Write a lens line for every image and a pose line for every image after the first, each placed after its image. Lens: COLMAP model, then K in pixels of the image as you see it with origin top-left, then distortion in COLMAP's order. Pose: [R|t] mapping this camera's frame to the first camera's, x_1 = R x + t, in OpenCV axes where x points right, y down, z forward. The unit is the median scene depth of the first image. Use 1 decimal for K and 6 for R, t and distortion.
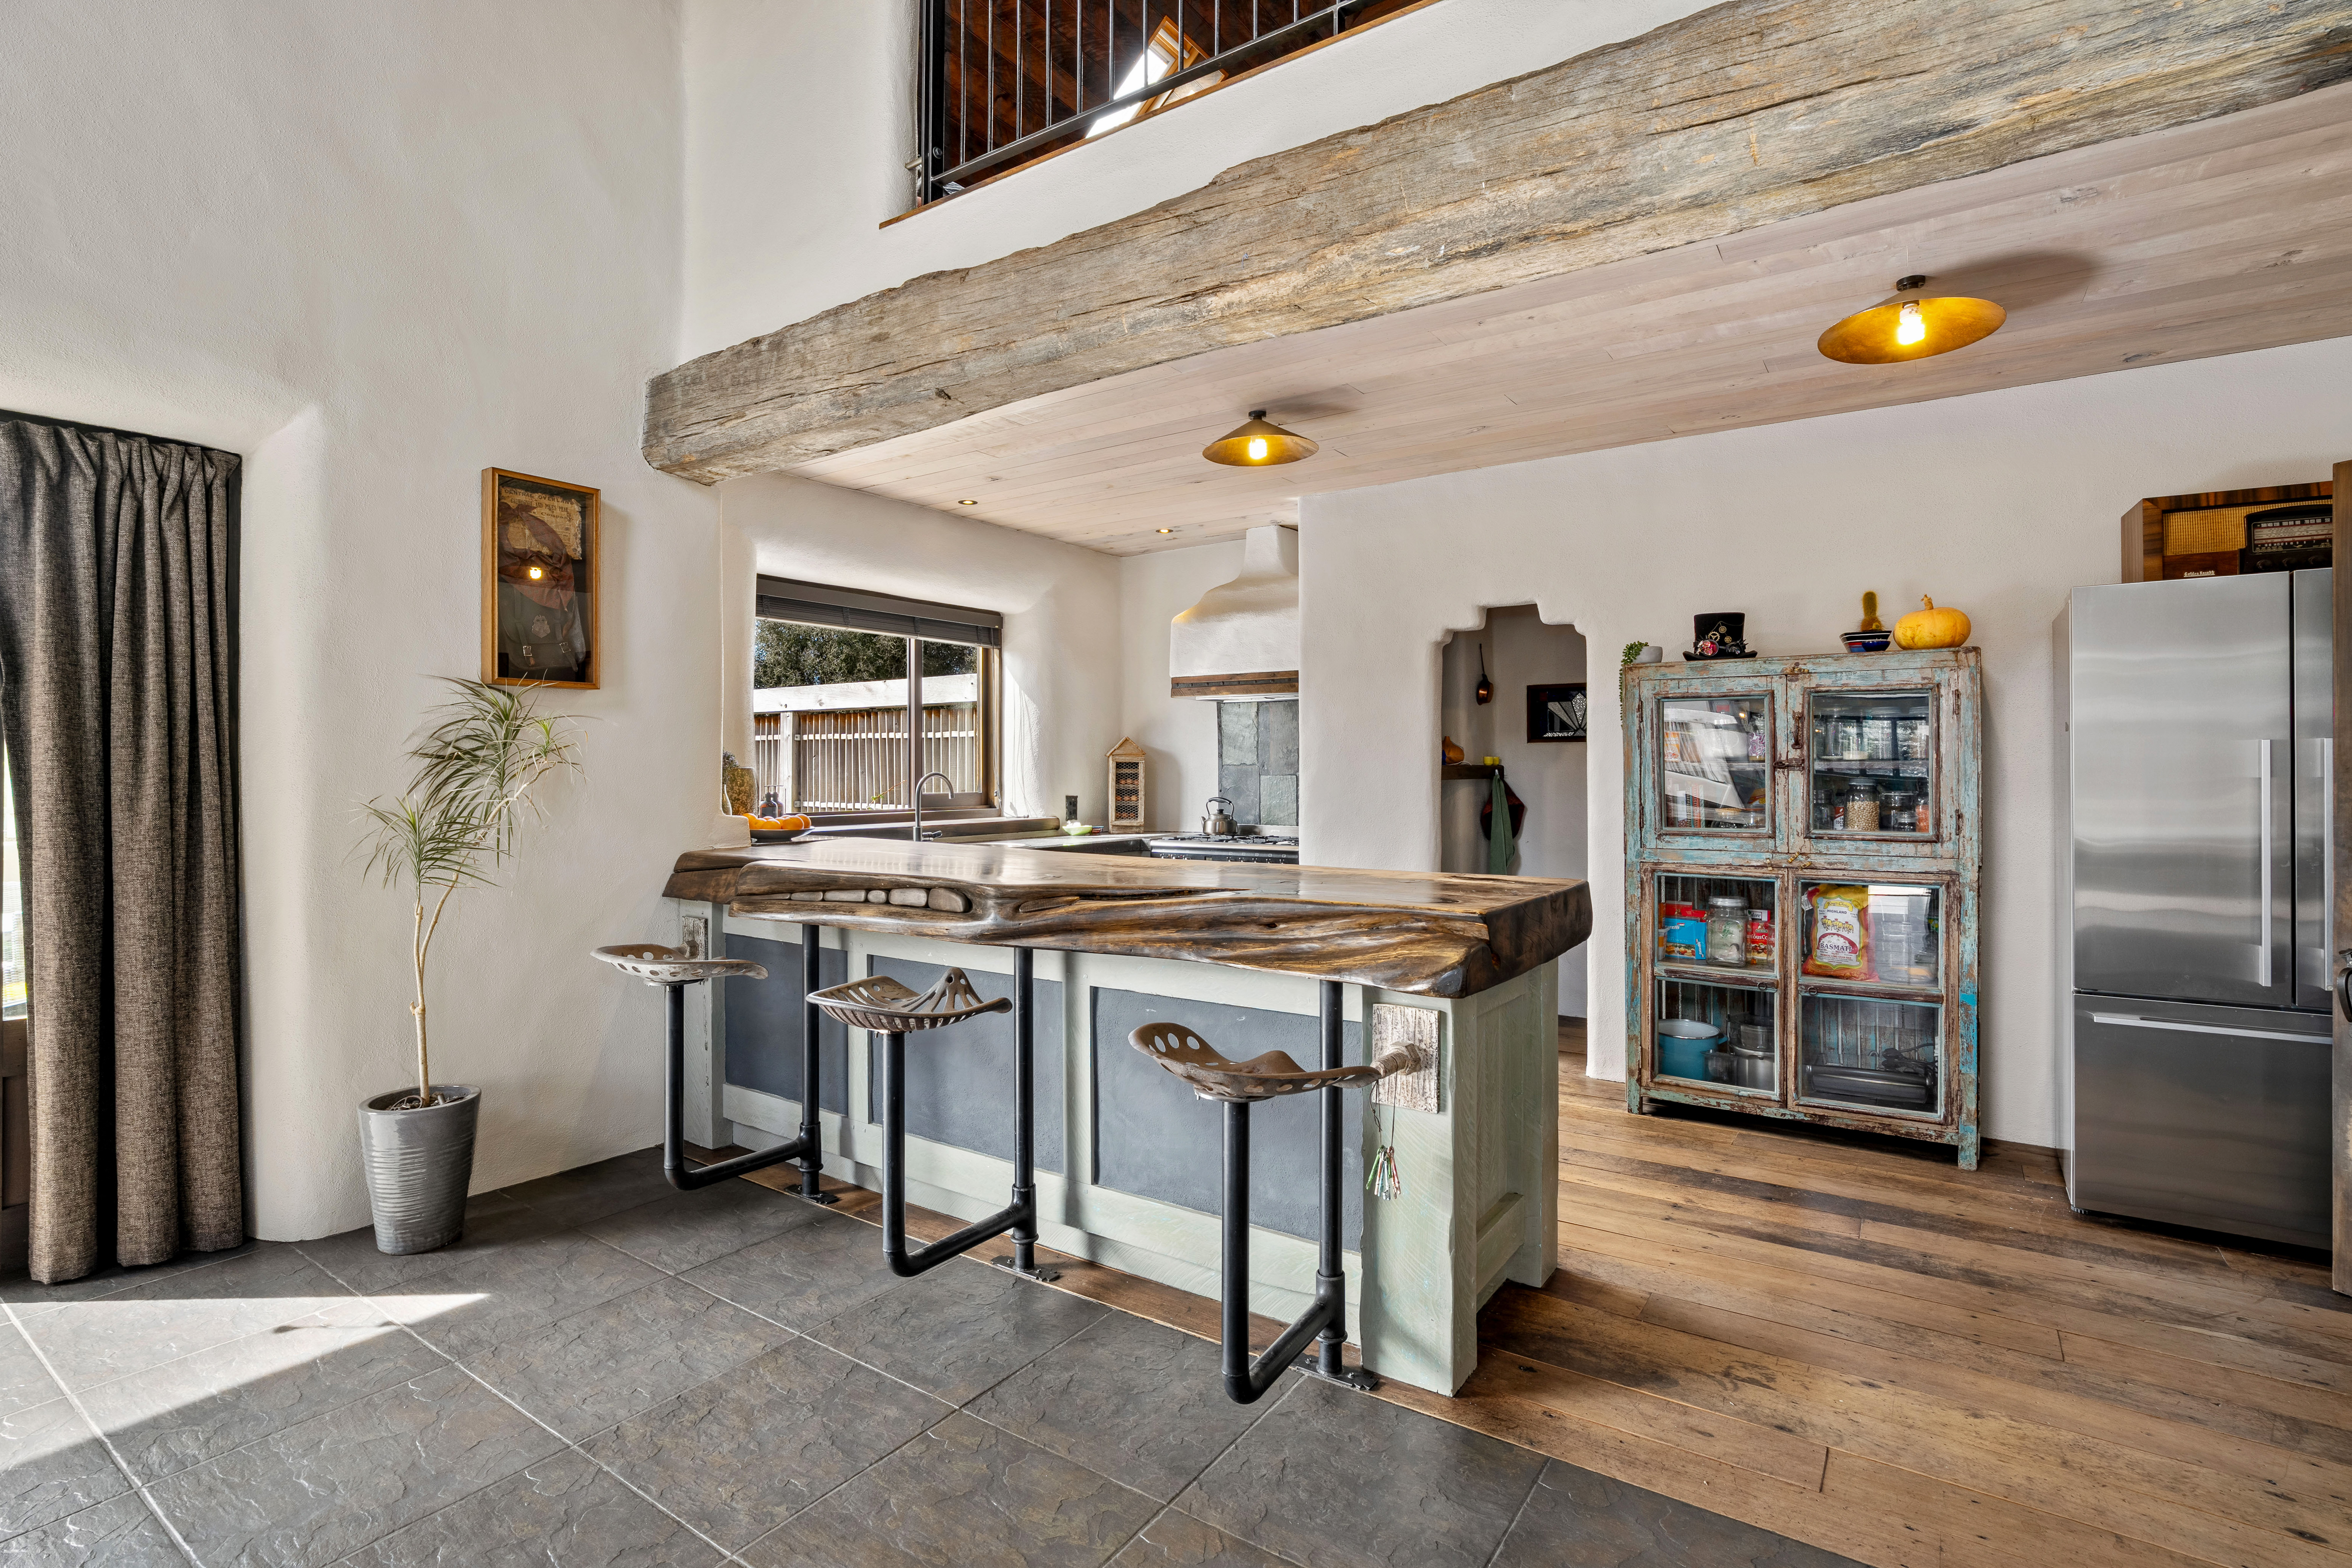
lens RADIAL K [[1128.0, 0, 1176.0], [0, 1128.0, 784.0], [0, 0, 1]] dist [0.000044, 0.000004]
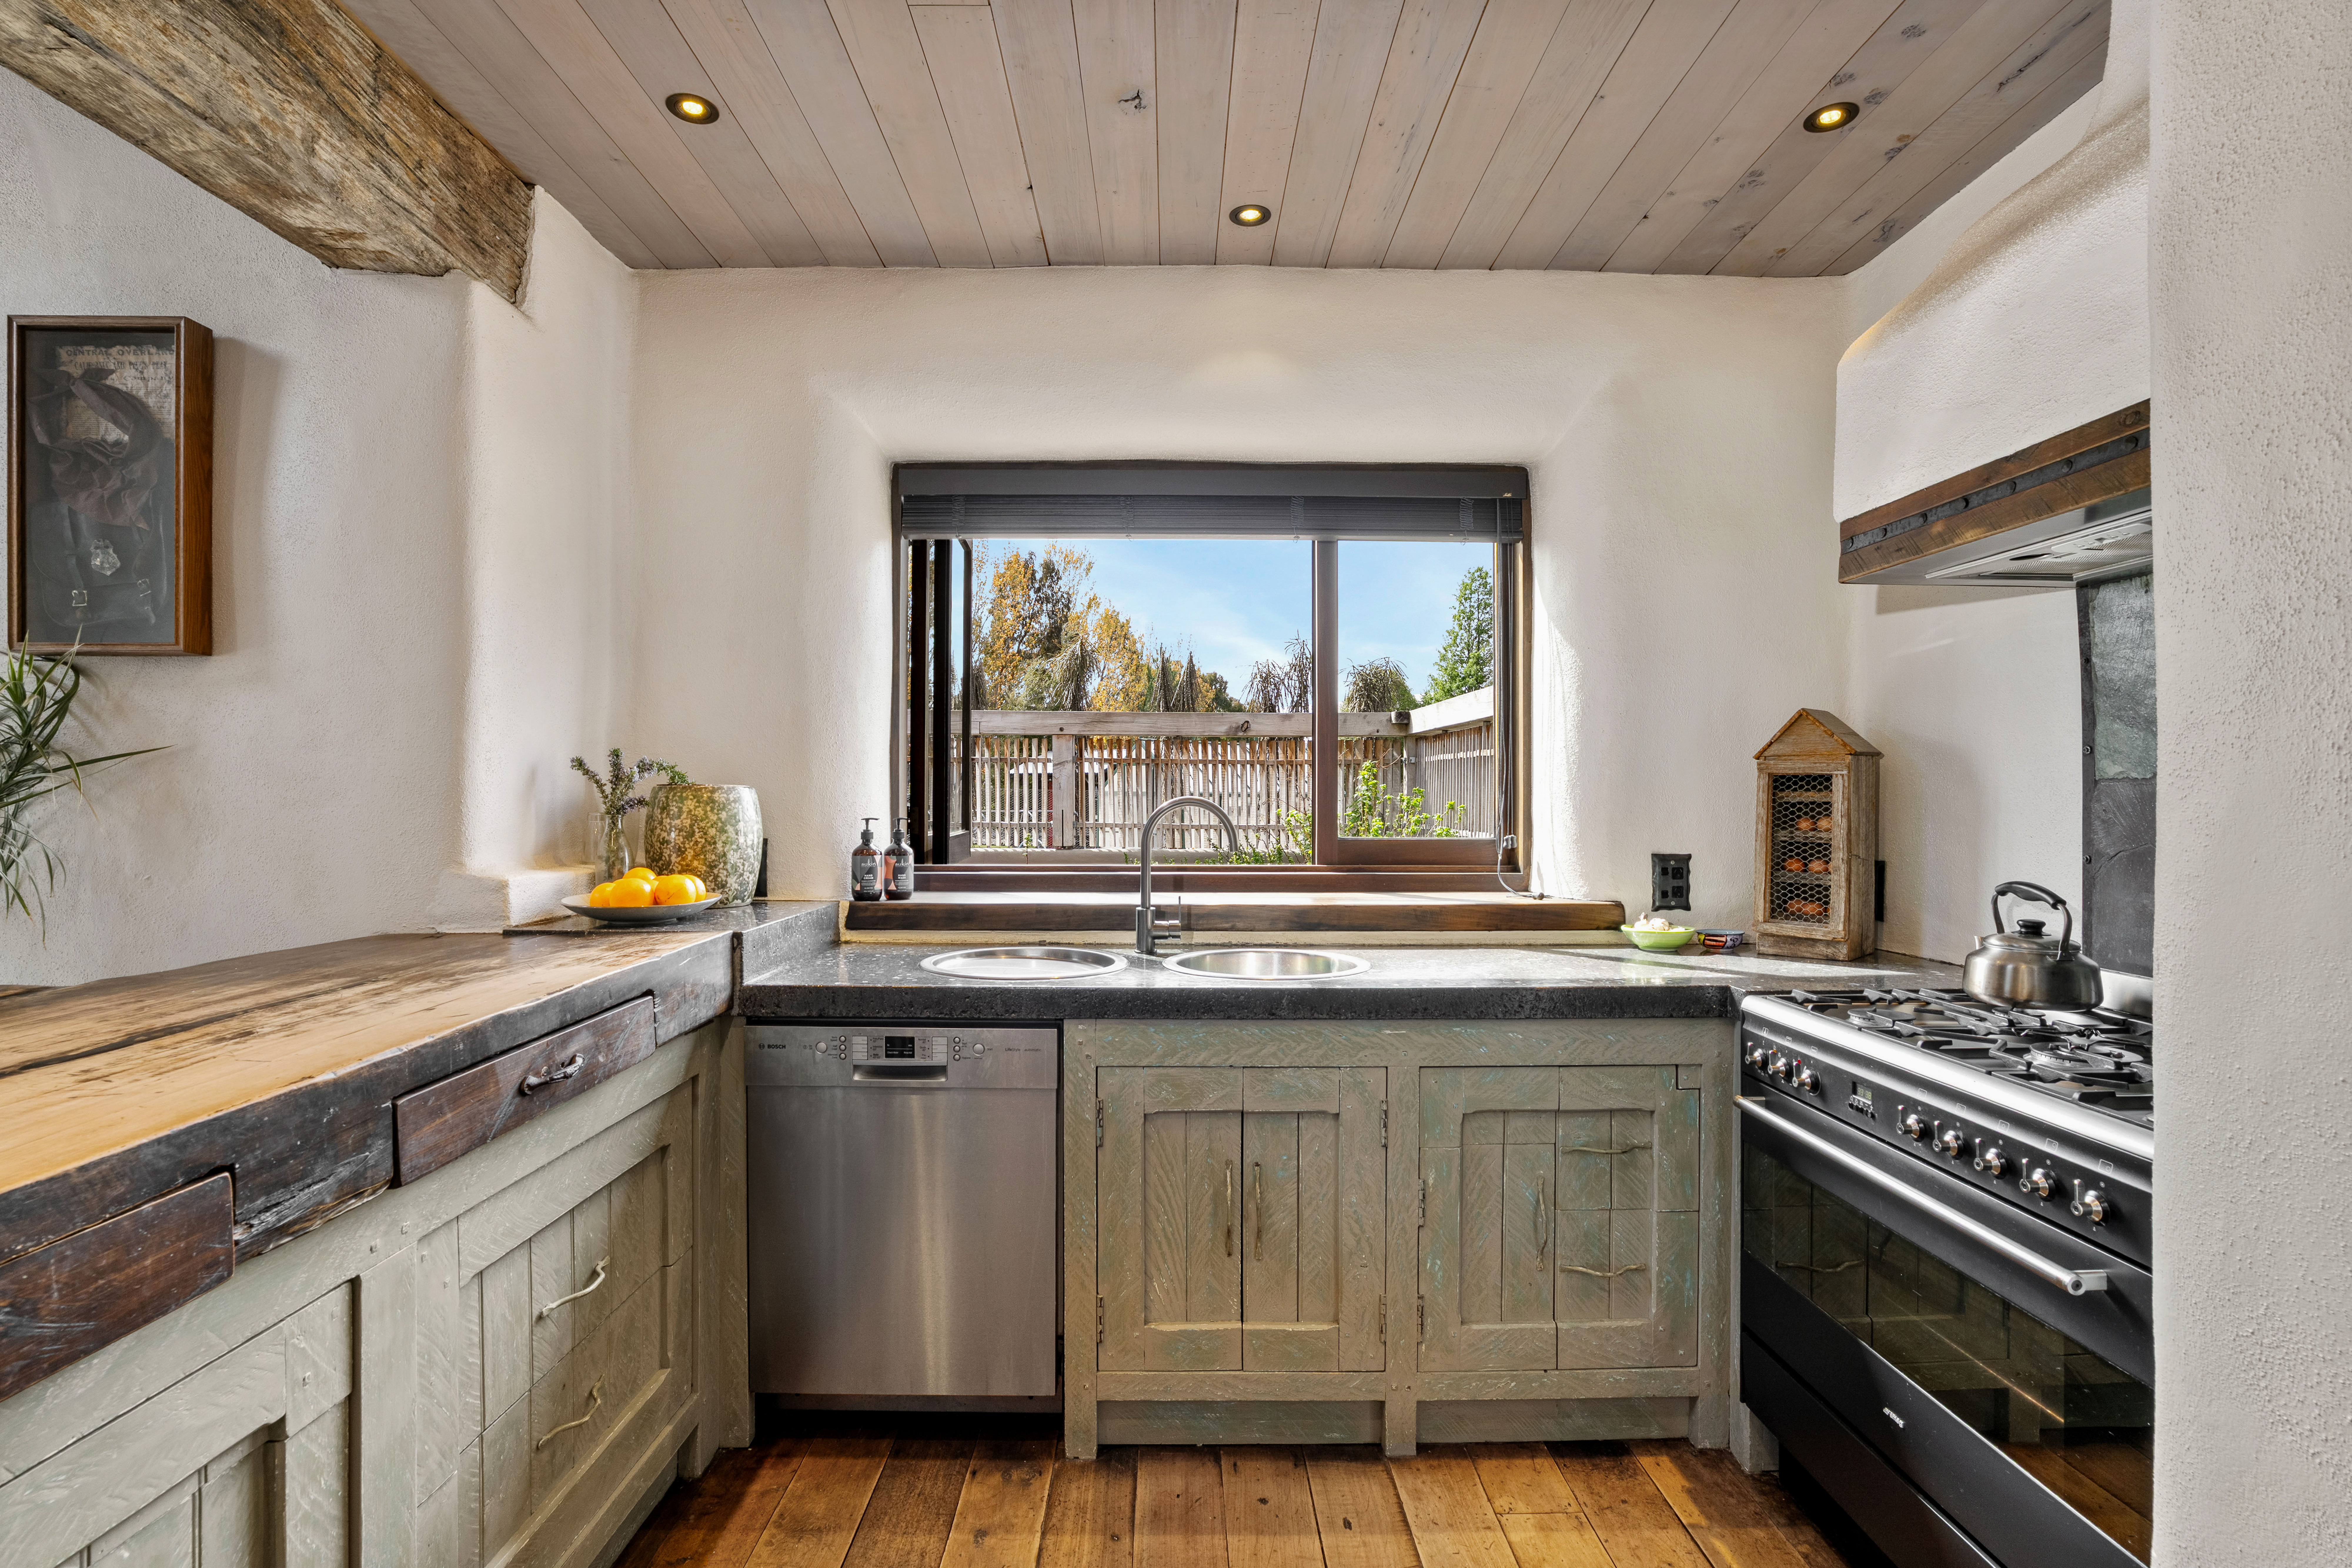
lens RADIAL K [[1144.2, 0, 1176.0], [0, 1144.2, 784.0], [0, 0, 1]] dist [-0.000588, -0.000164]
pose [[0.584816, -0.007408, -0.811132, 0.150756], [-0.008700, 0.999843, -0.015404, -0.007860], [0.811120, 0.016065, 0.584660, 0.600666]]
